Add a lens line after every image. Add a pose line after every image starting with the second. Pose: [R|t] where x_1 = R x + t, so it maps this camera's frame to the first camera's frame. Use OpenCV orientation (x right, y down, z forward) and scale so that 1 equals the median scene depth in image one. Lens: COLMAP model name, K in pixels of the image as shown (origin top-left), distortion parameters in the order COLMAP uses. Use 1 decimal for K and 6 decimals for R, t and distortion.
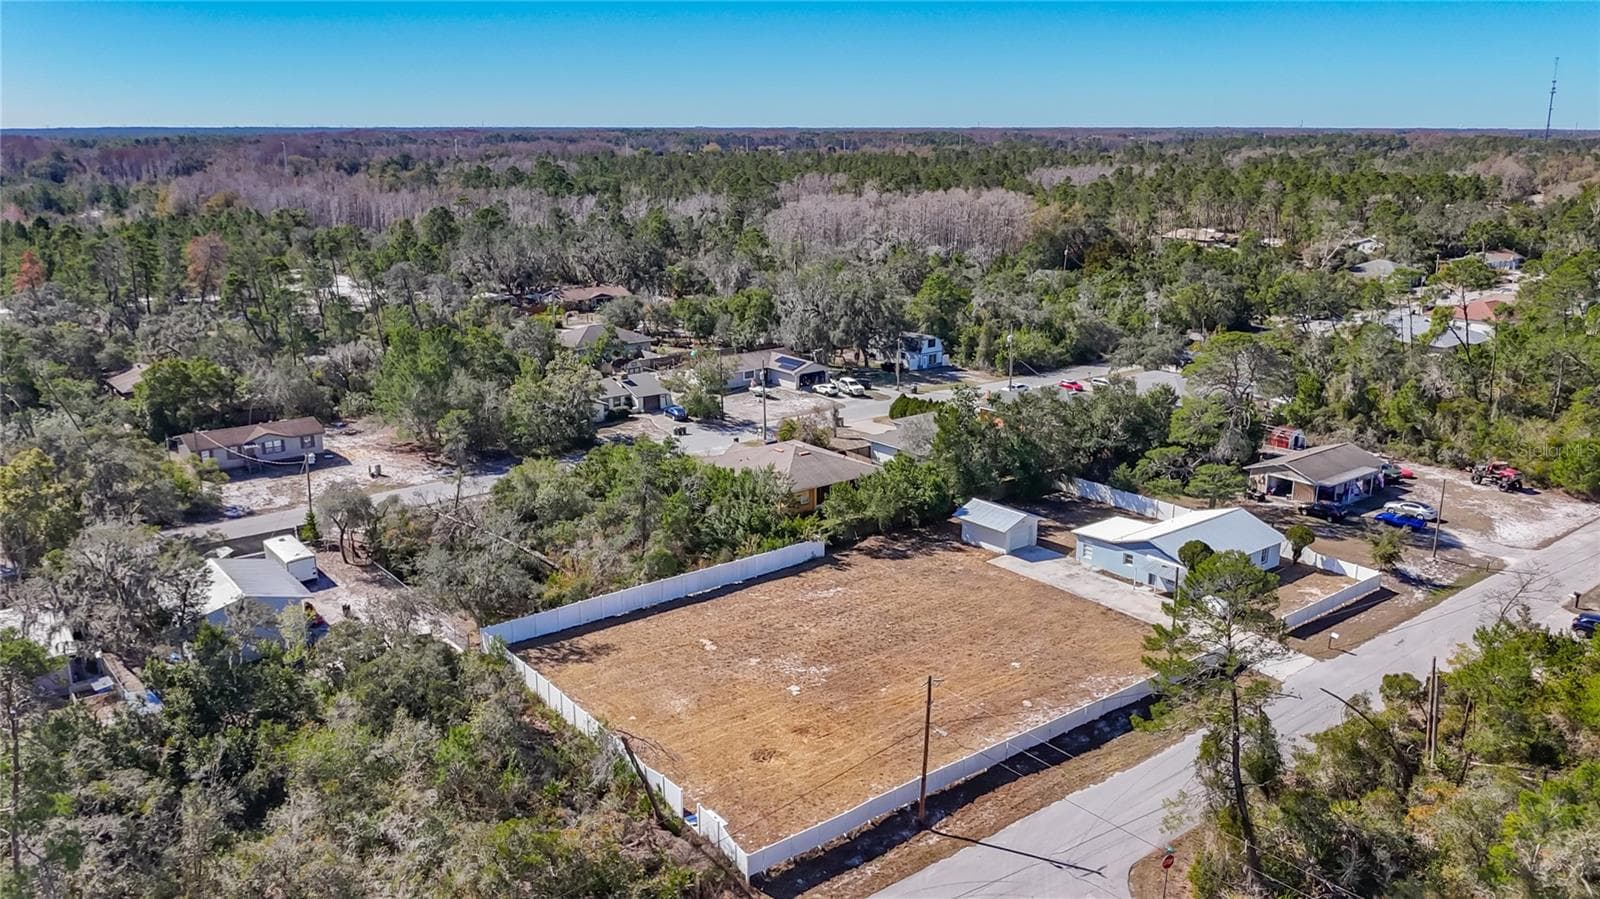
lens RADIAL K [[1223.3, 0, 810.2], [0, 1223.3, 446.8], [0, 0, 1]] dist [0.056110, -0.096748]
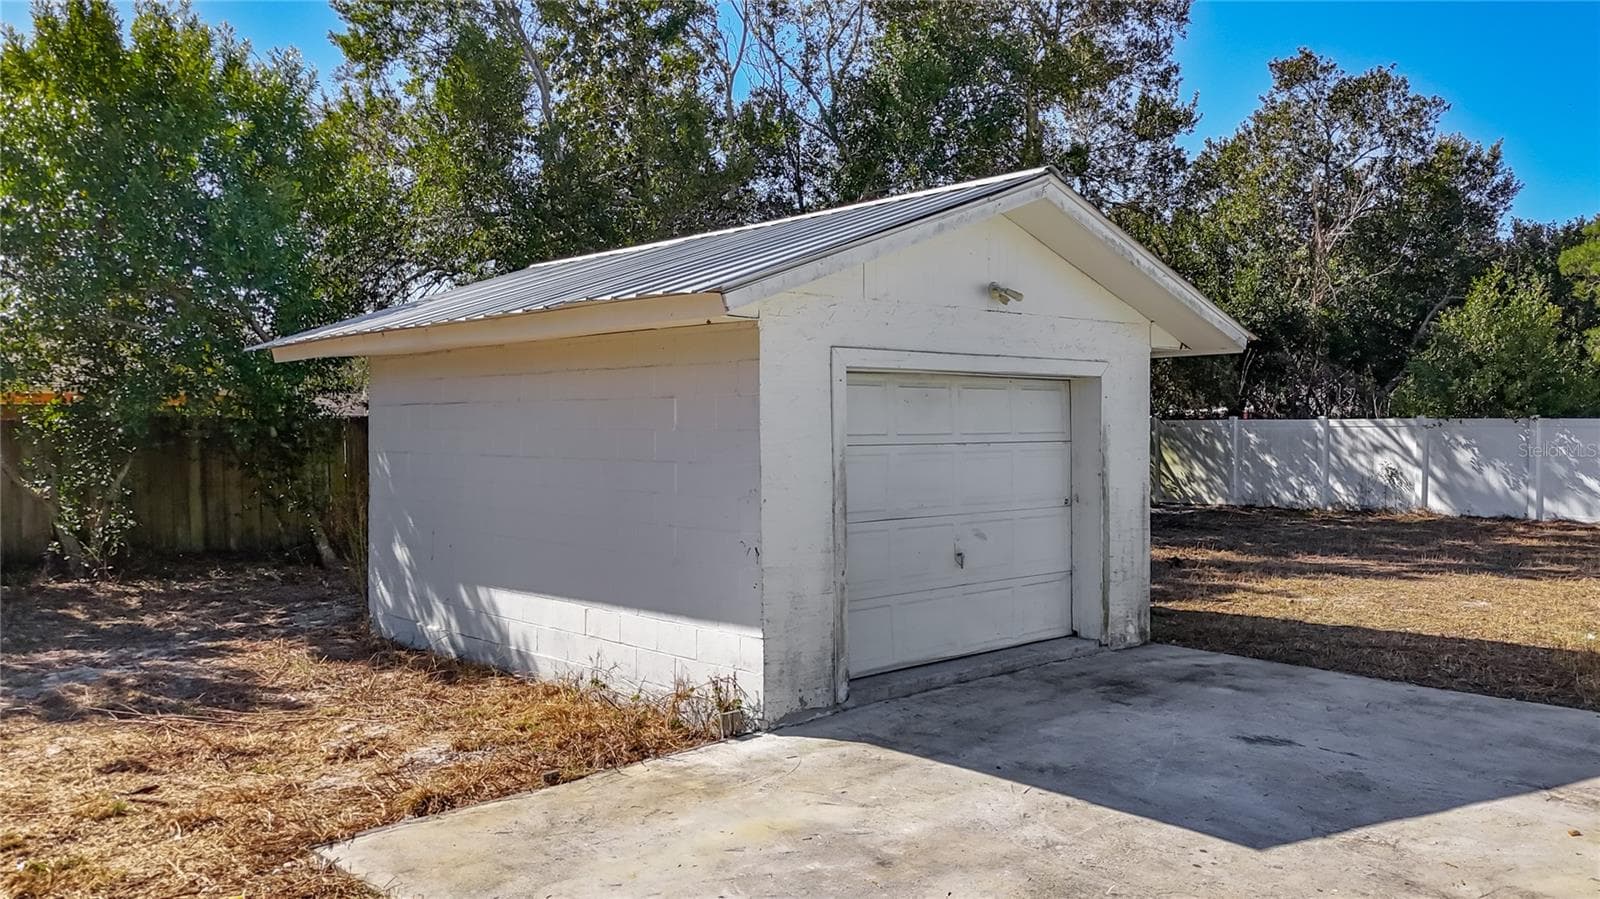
lens RADIAL K [[1198.7, 0, 796.1], [0, 1198.7, 432.6], [0, 0, 1]] dist [0.034873, -0.003797]
pose [[0.998355, -0.002434, 0.057276, 0.136375], [0.016679, 0.968211, -0.249579, 0.077204], [-0.054848, 0.250124, 0.966659, 0.807405]]
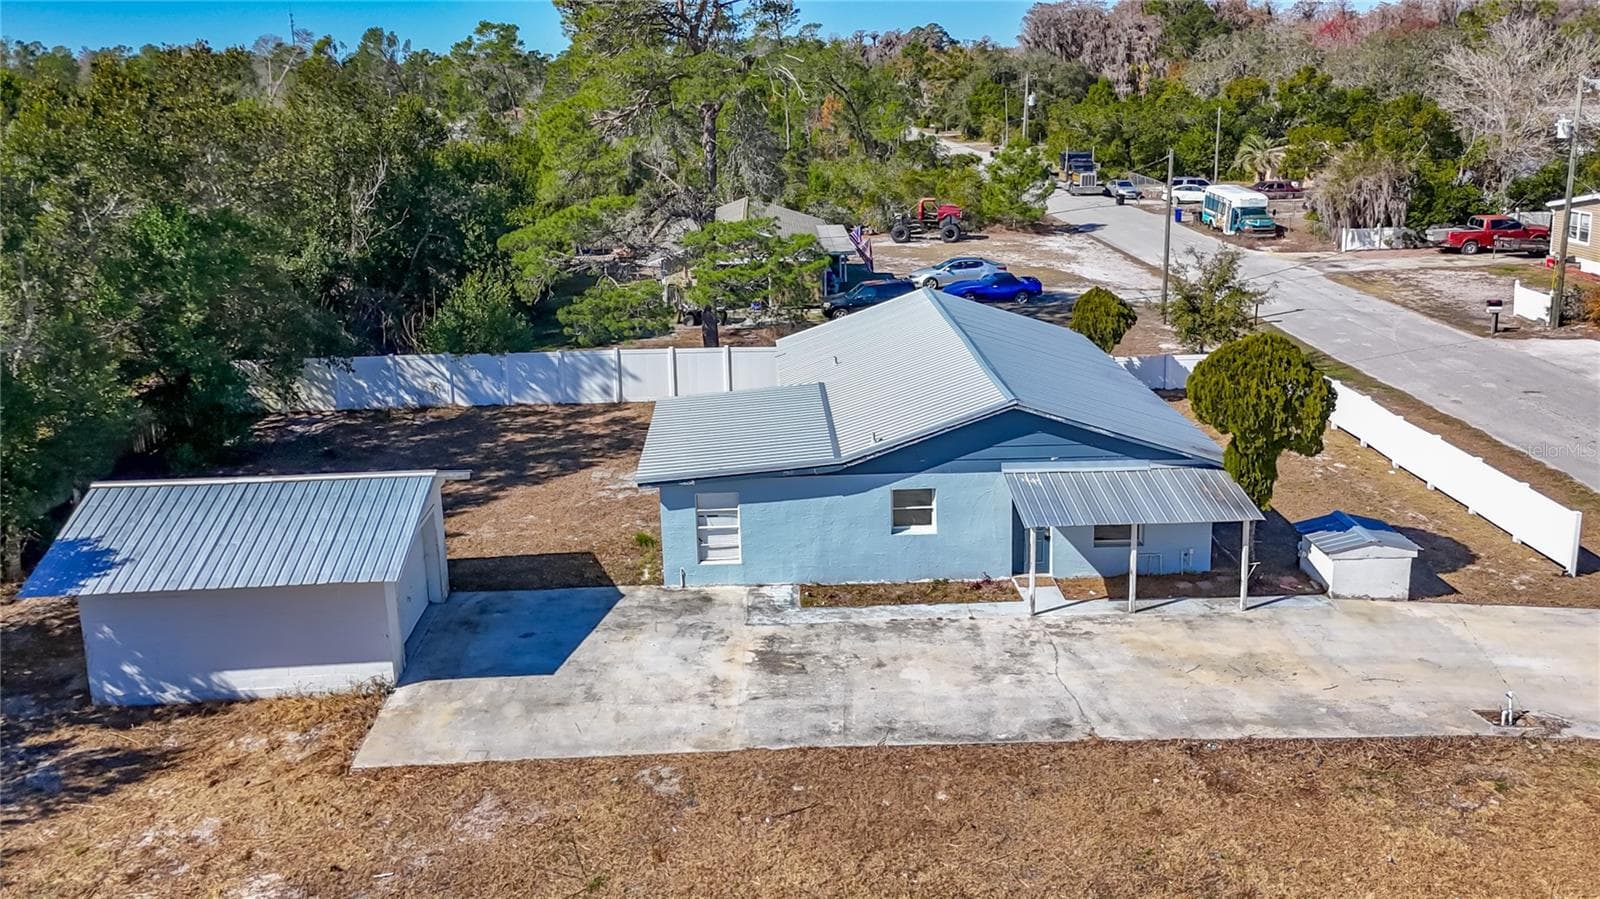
lens RADIAL K [[1229.6, 0, 758.5], [0, 1229.6, 343.7], [0, 0, 1]] dist [0.066852, -0.062192]
pose [[0.624879, -0.192312, 0.756665, 0.045140], [0.234146, 0.970736, 0.053354, 0.031090], [-0.744783, 0.143830, 0.651622, 0.702128]]
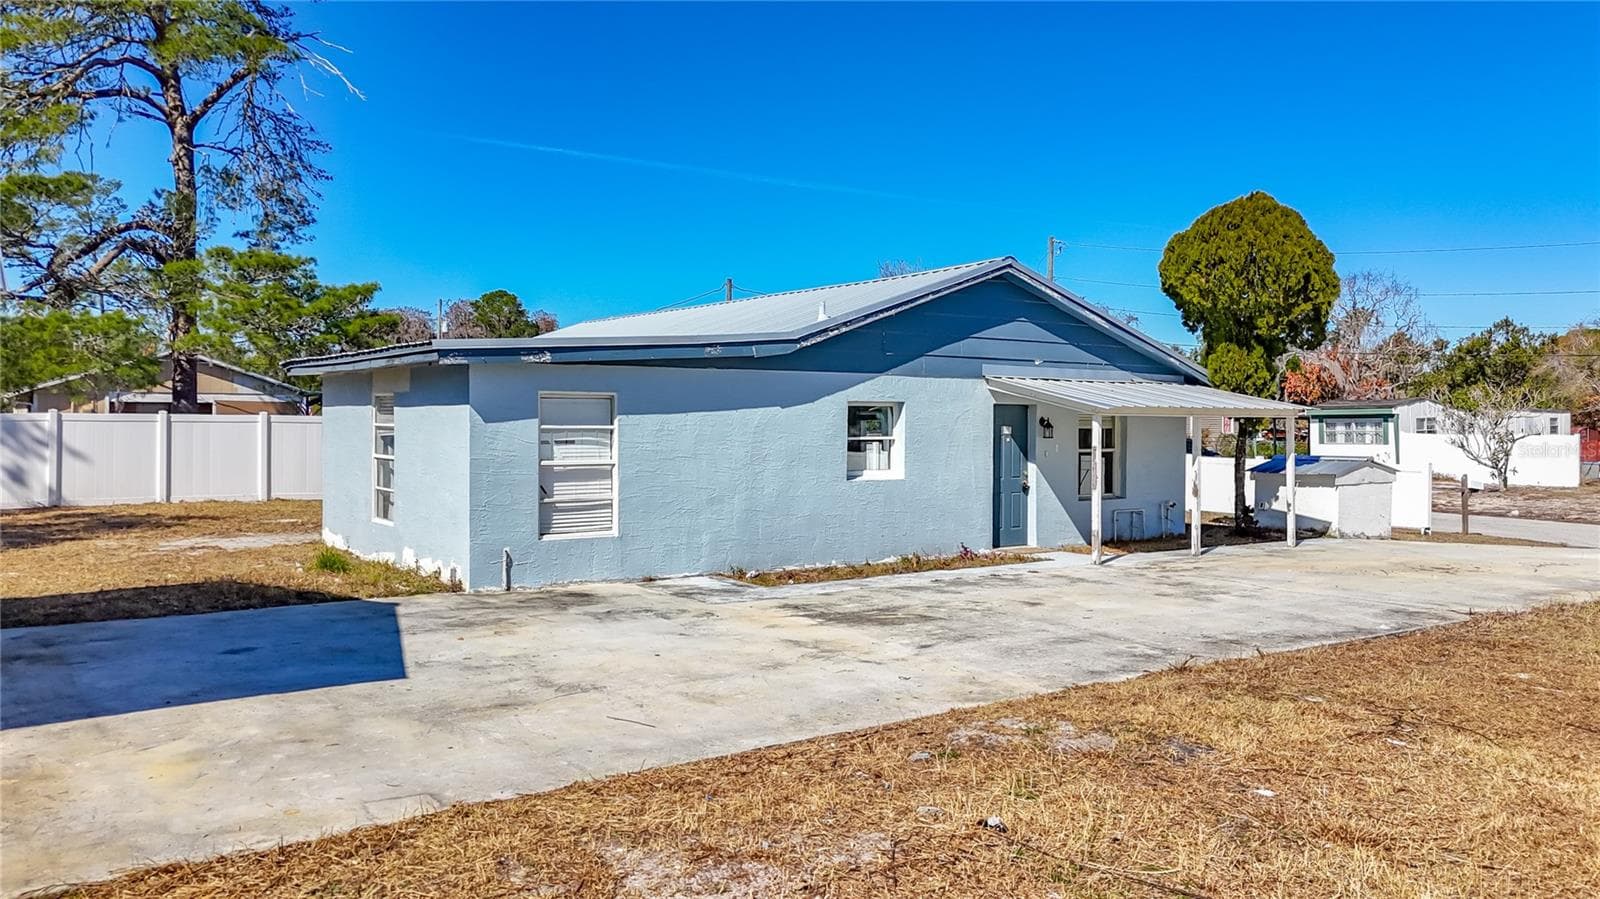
lens RADIAL K [[1198.7, 0, 796.1], [0, 1198.7, 432.6], [0, 0, 1]] dist [0.034873, -0.003797]
pose [[0.060777, -0.011314, 0.998087, 0.089396], [0.255853, 0.966705, -0.004621, 0.073344], [-0.964803, 0.255645, 0.061648, 0.821501]]
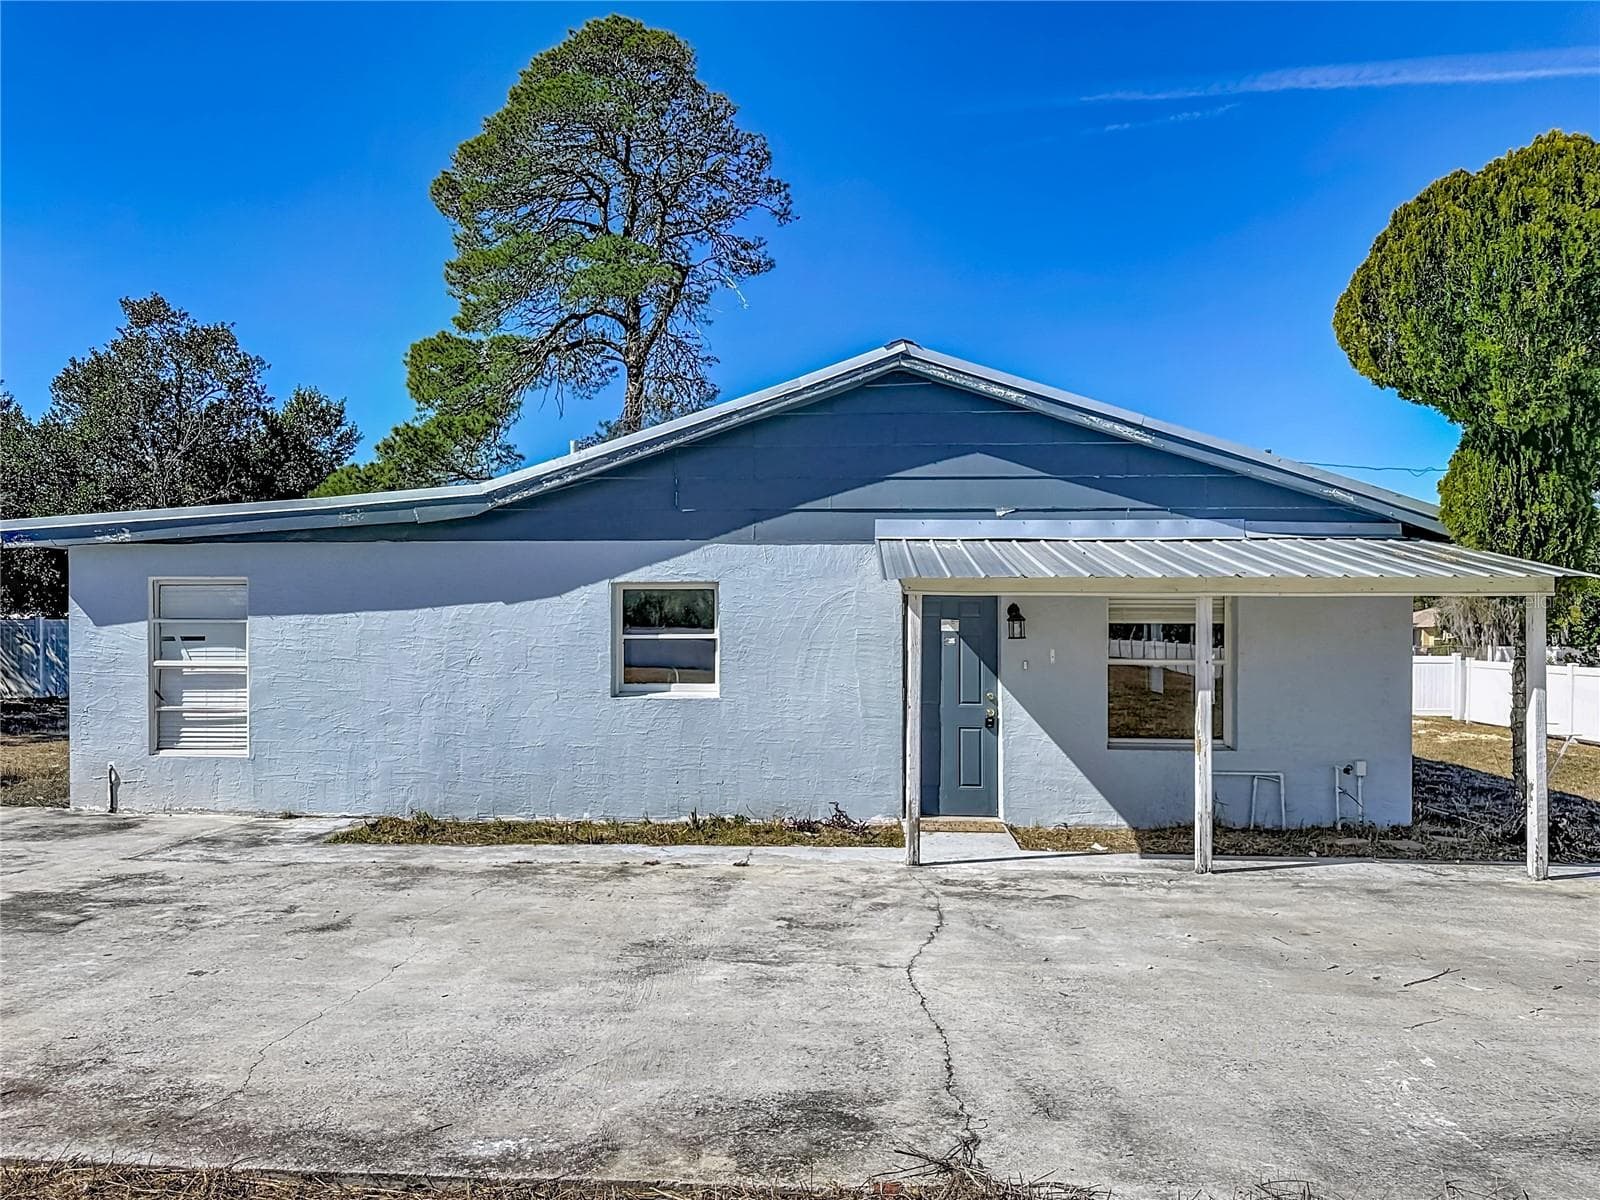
lens RADIAL K [[1148.8, 0, 796.2], [0, 1148.8, 608.4], [0, 0, 1]] dist [0.011101, -0.002714]
pose [[0.680085, 0.012706, 0.733023, 0.160606], [0.189913, 0.962667, -0.192885, 0.090490], [-0.708108, 0.270389, 0.652283, 0.762767]]
